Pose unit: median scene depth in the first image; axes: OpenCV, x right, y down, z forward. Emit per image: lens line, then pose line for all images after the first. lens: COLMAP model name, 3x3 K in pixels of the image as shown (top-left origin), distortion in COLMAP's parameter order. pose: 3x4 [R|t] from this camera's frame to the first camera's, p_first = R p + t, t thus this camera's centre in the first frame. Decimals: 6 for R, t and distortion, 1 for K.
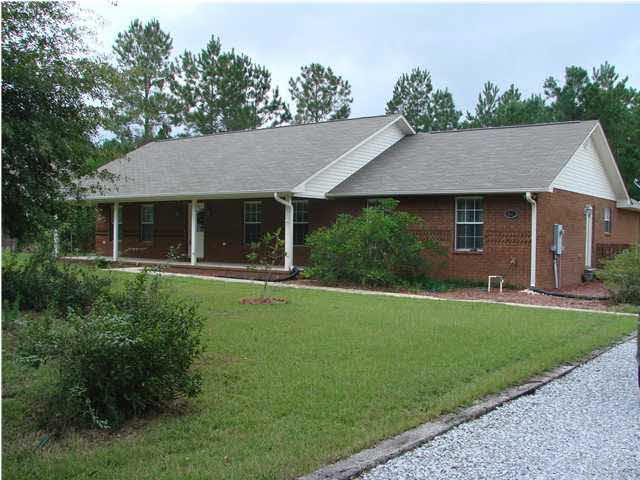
lens RADIAL K [[675.6, 0, 320.0], [0, 675.6, 240.0], [0, 0, 1]] dist [-0.260808, 0.170726]
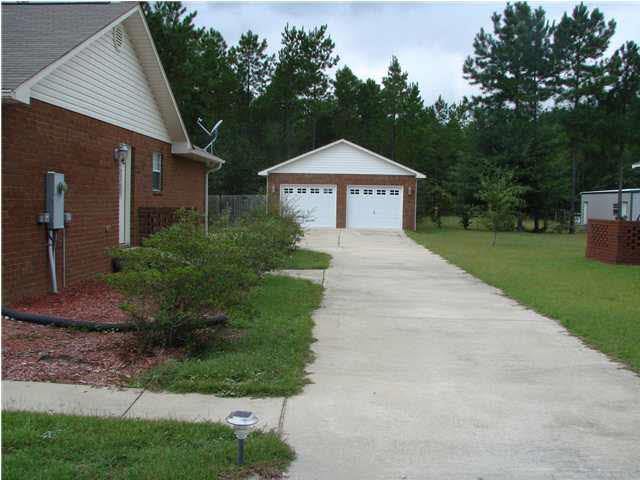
lens RADIAL K [[675.6, 0, 320.0], [0, 675.6, 240.0], [0, 0, 1]] dist [-0.260808, 0.170726]
pose [[0.807302, -0.039817, 0.588794, 0.058165], [0.006855, 0.998287, 0.058110, 0.000363], [-0.590099, -0.042876, 0.806192, 0.114724]]
